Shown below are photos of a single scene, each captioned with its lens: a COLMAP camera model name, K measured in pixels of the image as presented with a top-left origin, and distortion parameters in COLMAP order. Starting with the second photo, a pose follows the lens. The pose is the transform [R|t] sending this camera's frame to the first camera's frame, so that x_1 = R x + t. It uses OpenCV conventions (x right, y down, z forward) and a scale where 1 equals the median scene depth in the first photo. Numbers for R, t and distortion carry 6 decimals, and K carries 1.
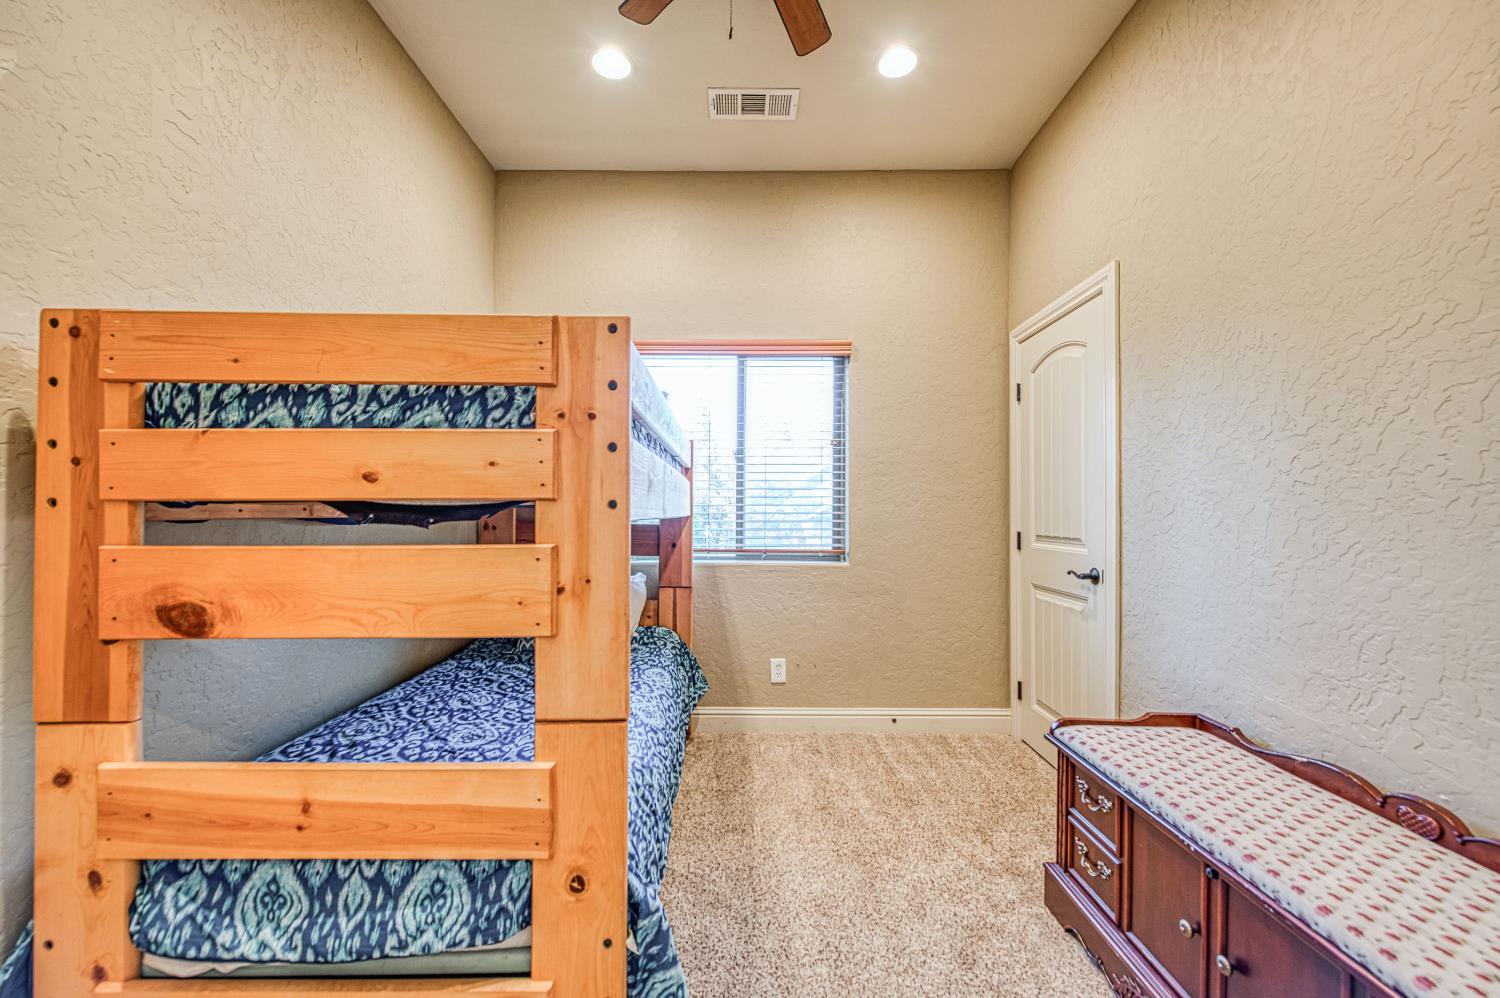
lens RADIAL K [[601.7, 0, 756.8], [0, 601.7, 505.5], [0, 0, 1]] dist [-0.002230, -0.000977]
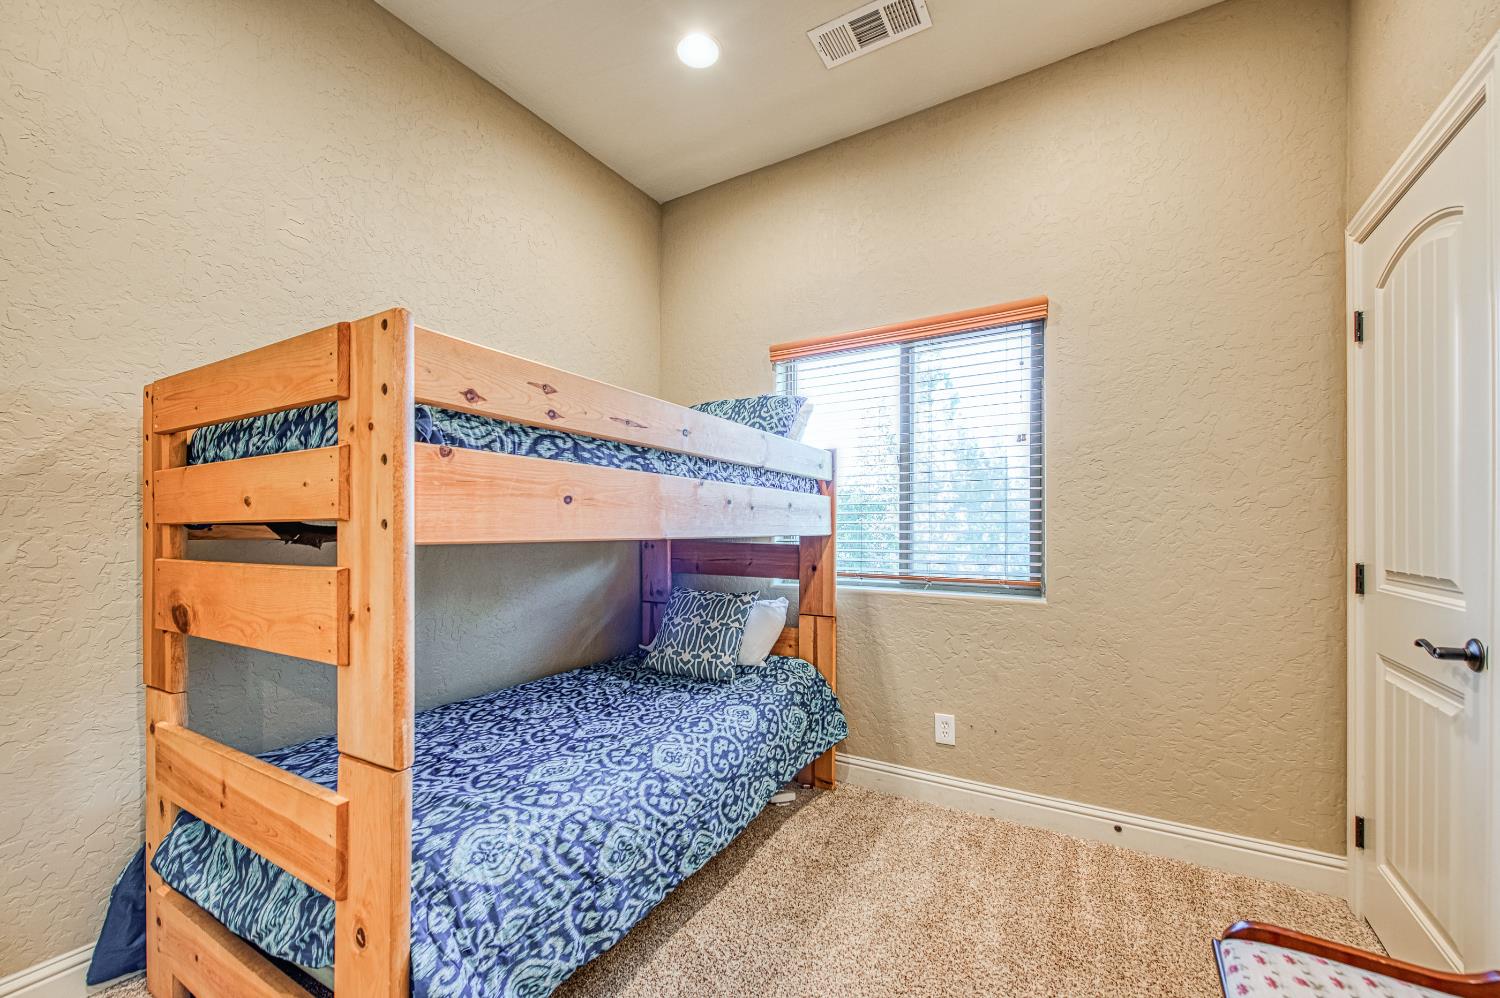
lens RADIAL K [[601.7, 0, 743.5], [0, 601.7, 528.1], [0, 0, 1]] dist [-0.002230, -0.000977]
pose [[0.848271, -0.004058, -0.529547, 0.302938], [0.008027, 0.999954, 0.005196, 0.001563], [0.529501, -0.008658, 0.848265, 0.236552]]
